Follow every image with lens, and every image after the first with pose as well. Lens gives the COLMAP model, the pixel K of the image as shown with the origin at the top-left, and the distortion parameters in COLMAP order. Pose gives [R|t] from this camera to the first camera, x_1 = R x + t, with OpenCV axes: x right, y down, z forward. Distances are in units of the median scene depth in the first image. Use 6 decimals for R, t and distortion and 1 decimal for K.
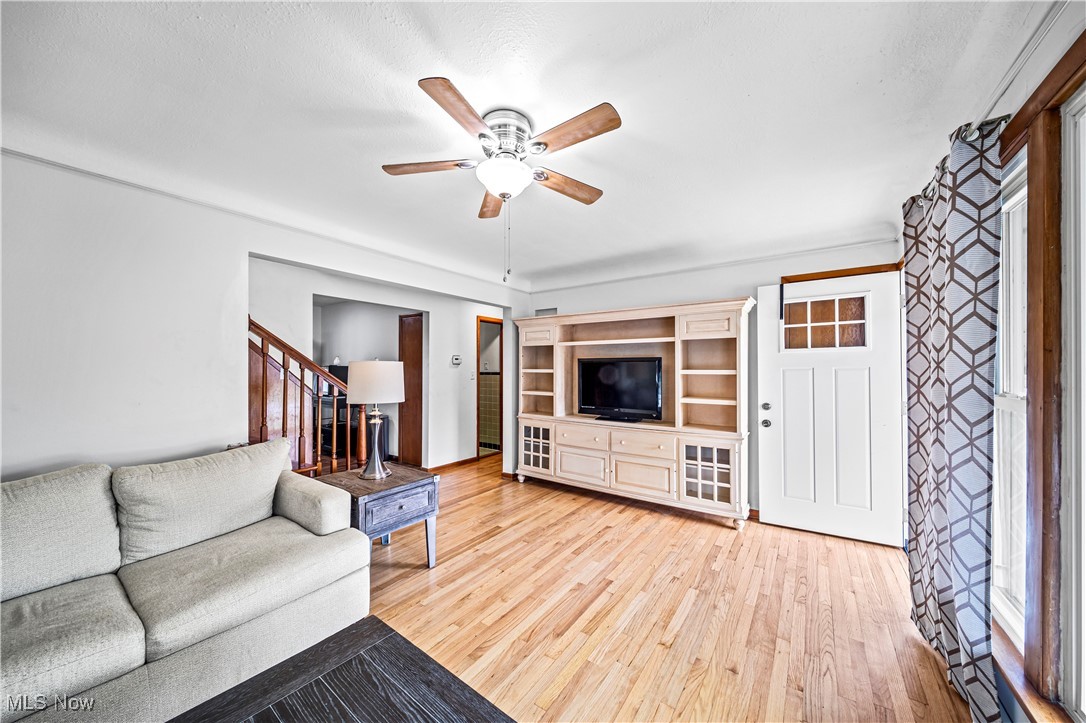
lens RADIAL K [[381.6, 0, 544.7], [0, 381.6, 354.4], [0, 0, 1]] dist [-0.001018, -0.000314]
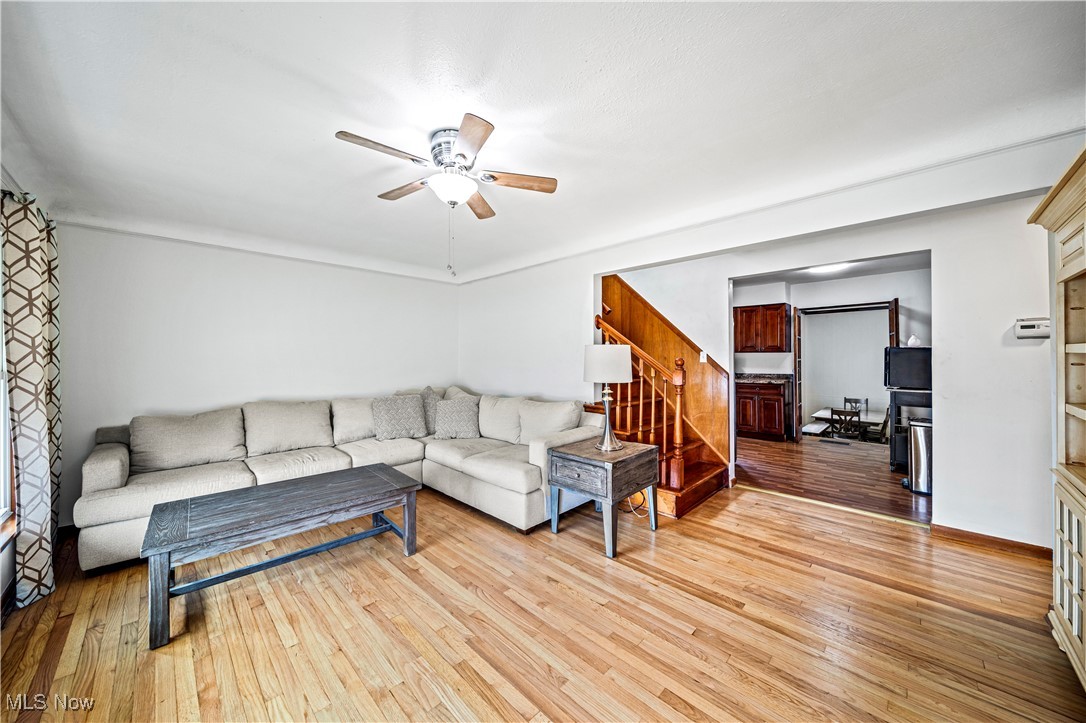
lens RADIAL K [[381.6, 0, 544.7], [0, 381.6, 354.4], [0, 0, 1]] dist [-0.001018, -0.000314]
pose [[-0.165954, -0.007136, -0.986108, 0.671653], [0.043418, 0.998951, -0.014536, 0.054377], [0.985177, -0.045227, -0.165470, 1.003412]]
